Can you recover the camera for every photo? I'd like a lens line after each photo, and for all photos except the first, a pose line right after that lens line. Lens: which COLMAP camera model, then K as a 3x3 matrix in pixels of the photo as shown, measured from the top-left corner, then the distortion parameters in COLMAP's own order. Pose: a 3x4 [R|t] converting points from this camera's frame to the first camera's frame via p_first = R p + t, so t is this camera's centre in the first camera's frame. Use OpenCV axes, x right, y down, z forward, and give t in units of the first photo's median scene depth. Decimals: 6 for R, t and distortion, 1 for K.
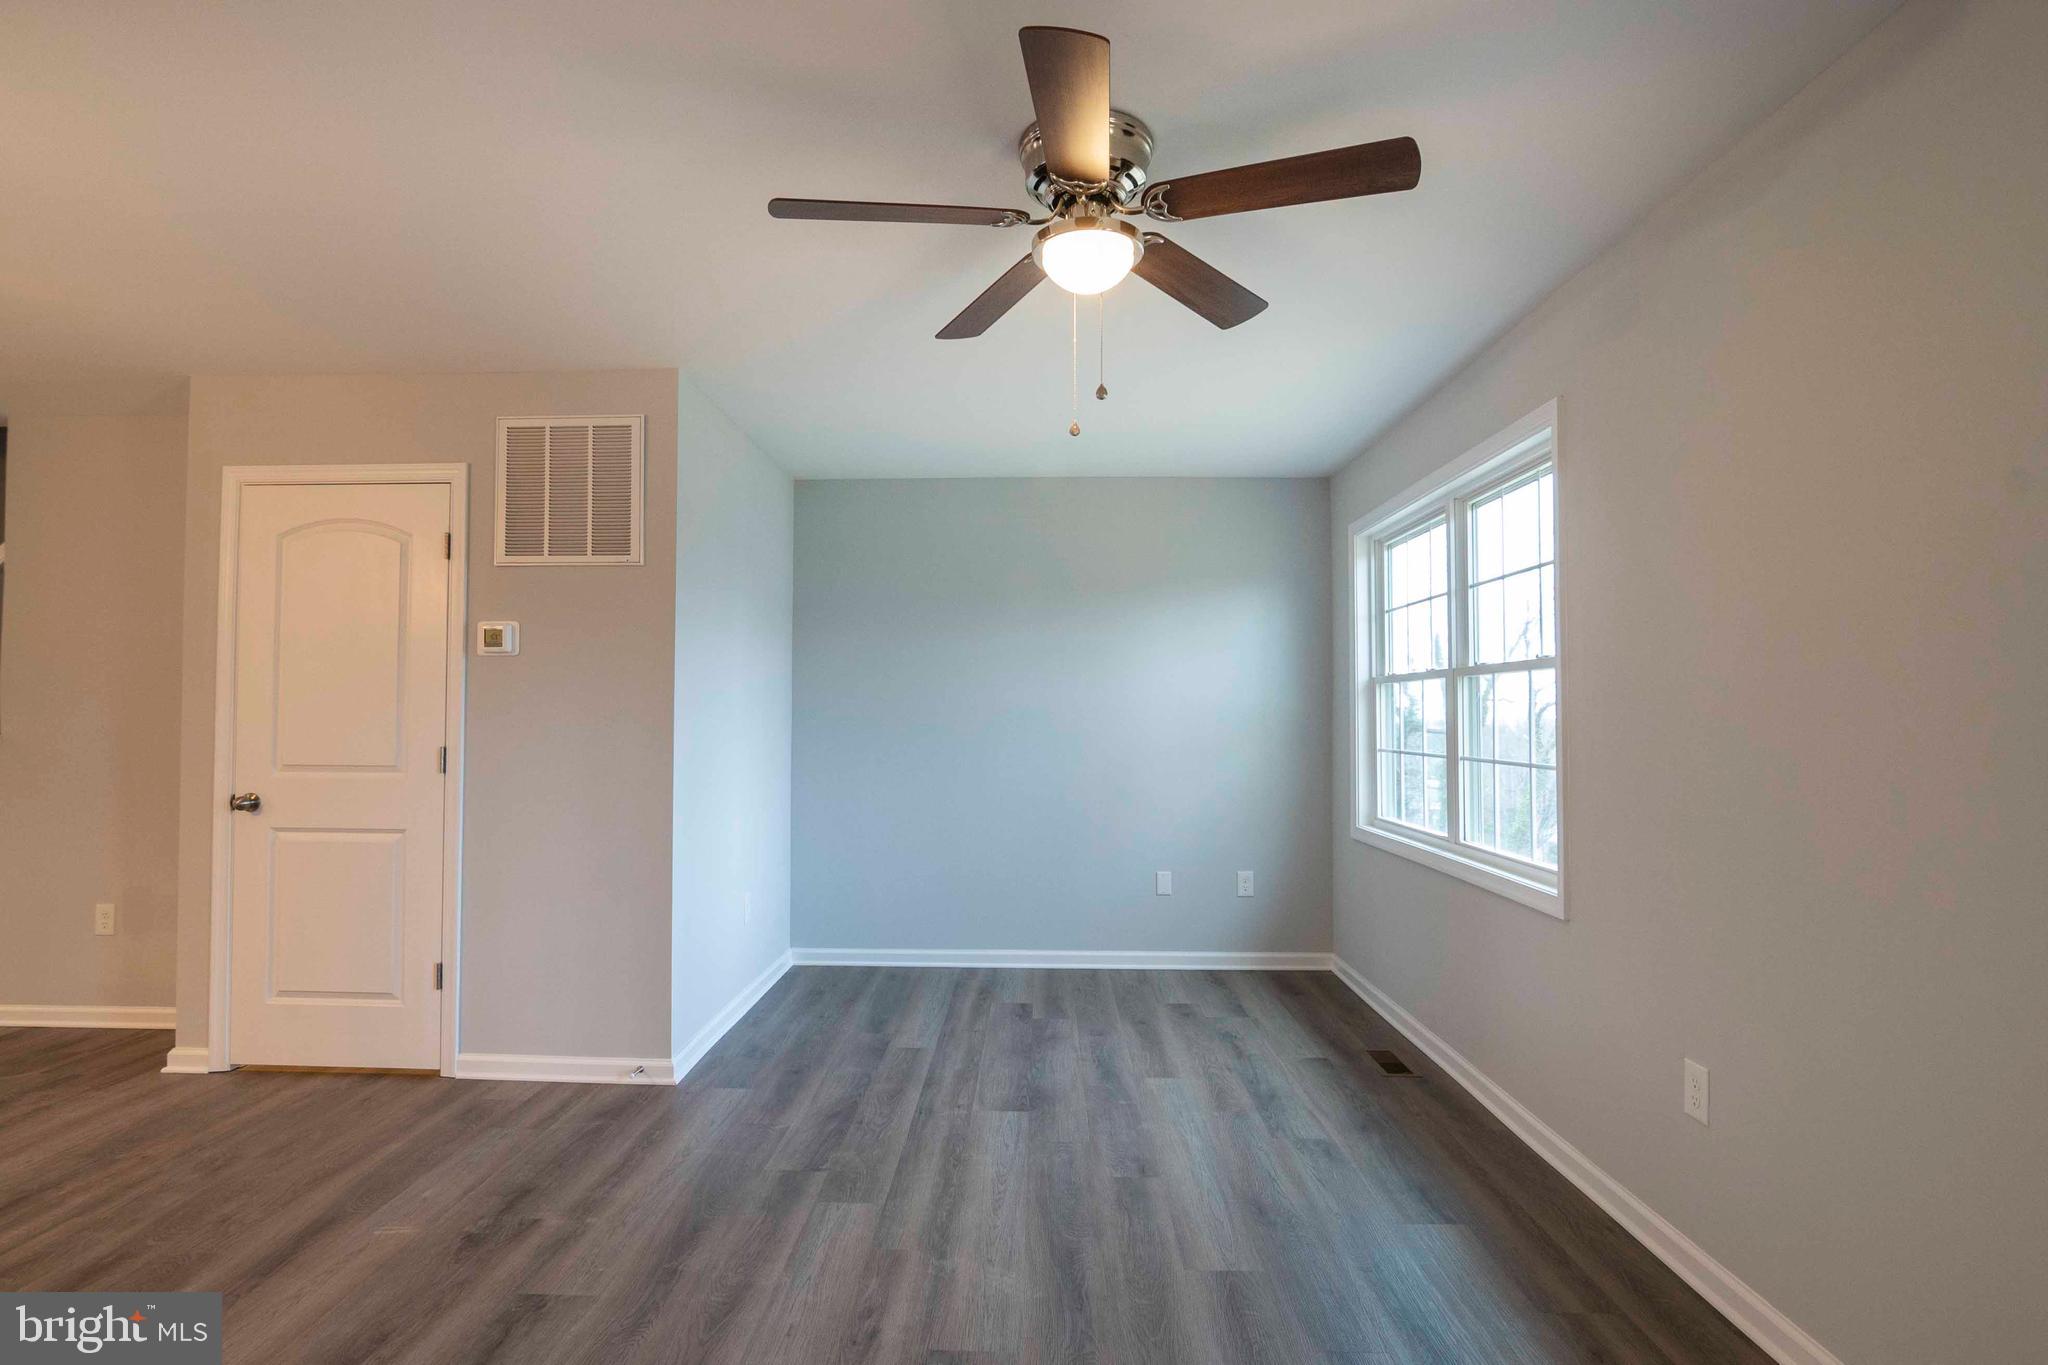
lens RADIAL K [[1018.7, 0, 1025.5], [0, 1018.7, 688.5], [0, 0, 1]] dist [-0.022982, 0.008422]
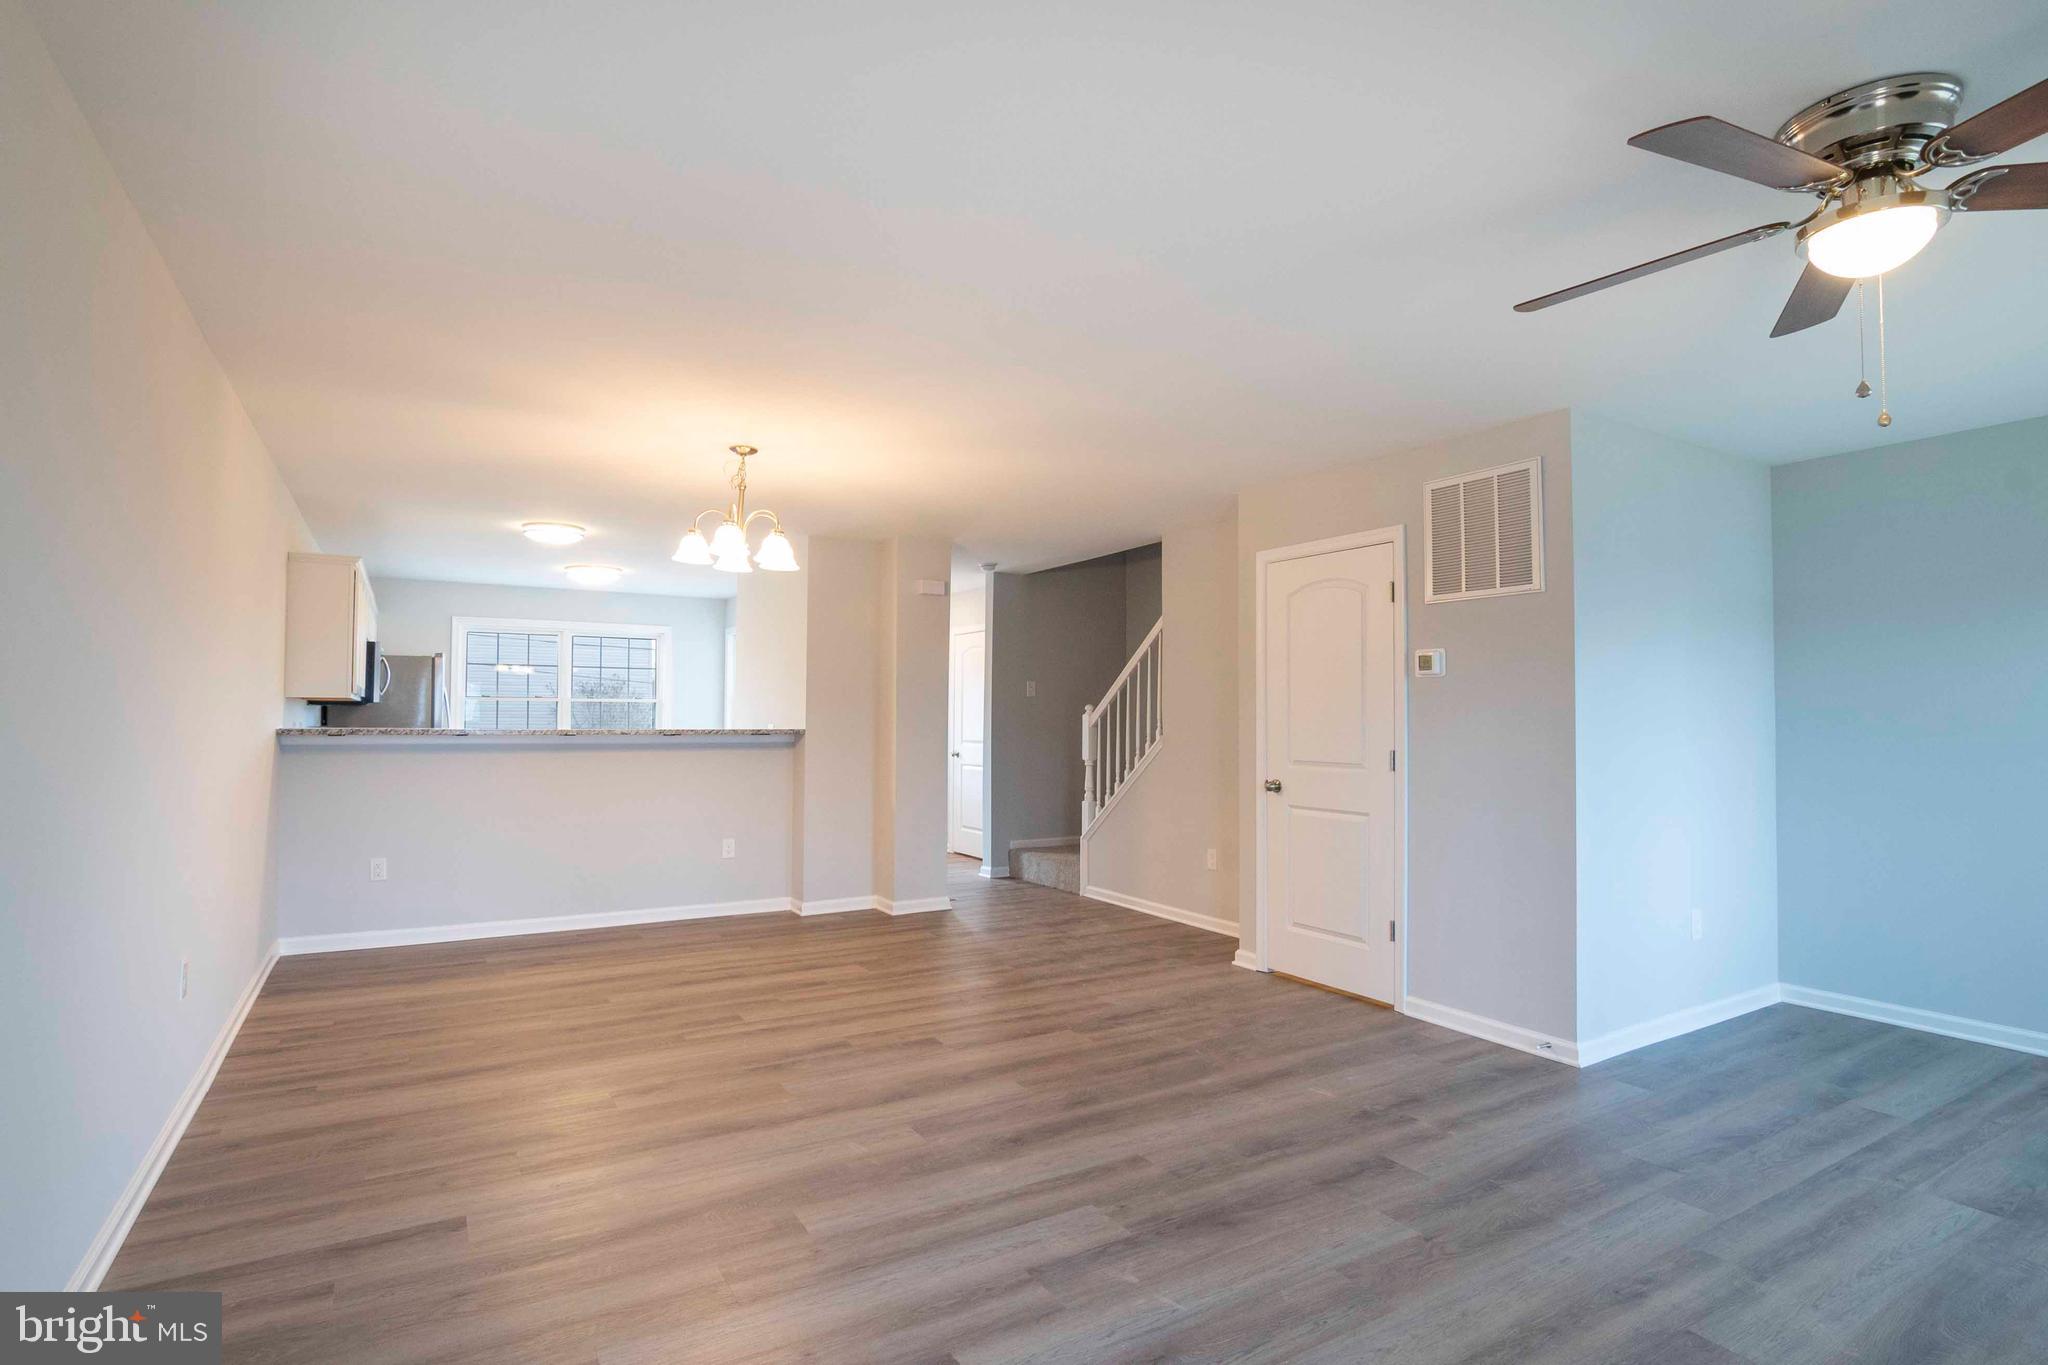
lens RADIAL K [[1018.7, 0, 1027.2], [0, 1018.7, 692.5], [0, 0, 1]] dist [-0.022982, 0.008422]
pose [[0.557449, -0.019947, -0.829971, 0.230716], [0.018681, 0.999760, -0.011480, -0.009100], [0.830001, -0.009105, 0.557688, -0.090524]]
